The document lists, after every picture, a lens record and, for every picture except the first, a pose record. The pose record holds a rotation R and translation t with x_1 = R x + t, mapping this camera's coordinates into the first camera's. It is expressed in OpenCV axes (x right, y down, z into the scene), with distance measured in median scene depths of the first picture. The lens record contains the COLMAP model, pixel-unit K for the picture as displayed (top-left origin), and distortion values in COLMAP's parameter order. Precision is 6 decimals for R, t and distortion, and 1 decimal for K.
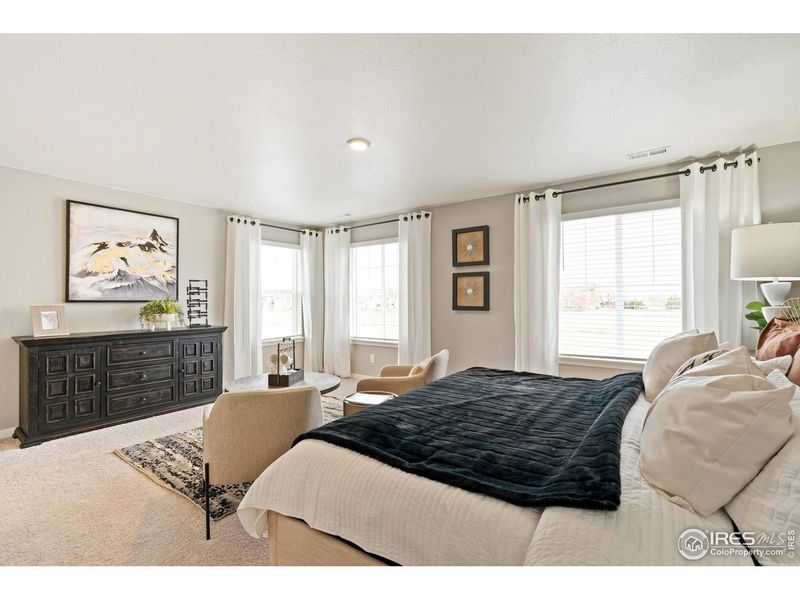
lens RADIAL K [[364.1, 0, 400.0], [0, 364.1, 300.0], [0, 0, 1]] dist [0.000515, -0.000139]
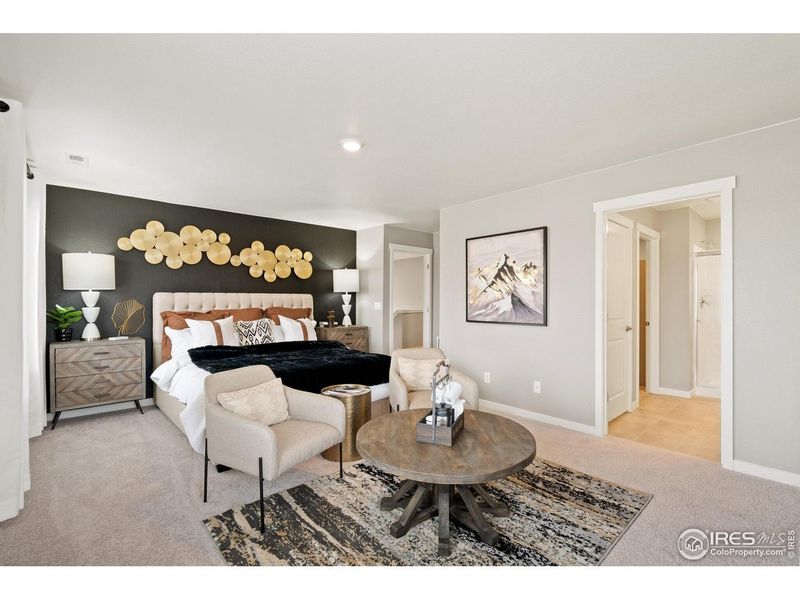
lens RADIAL K [[364.1, 0, 400.0], [0, 364.1, 300.0], [0, 0, 1]] dist [0.000515, -0.000139]
pose [[-0.977069, 0.004785, 0.212870, -0.444965], [0.003313, 0.999968, -0.007271, 0.003049], [-0.212898, -0.006399, -0.977054, 1.914387]]
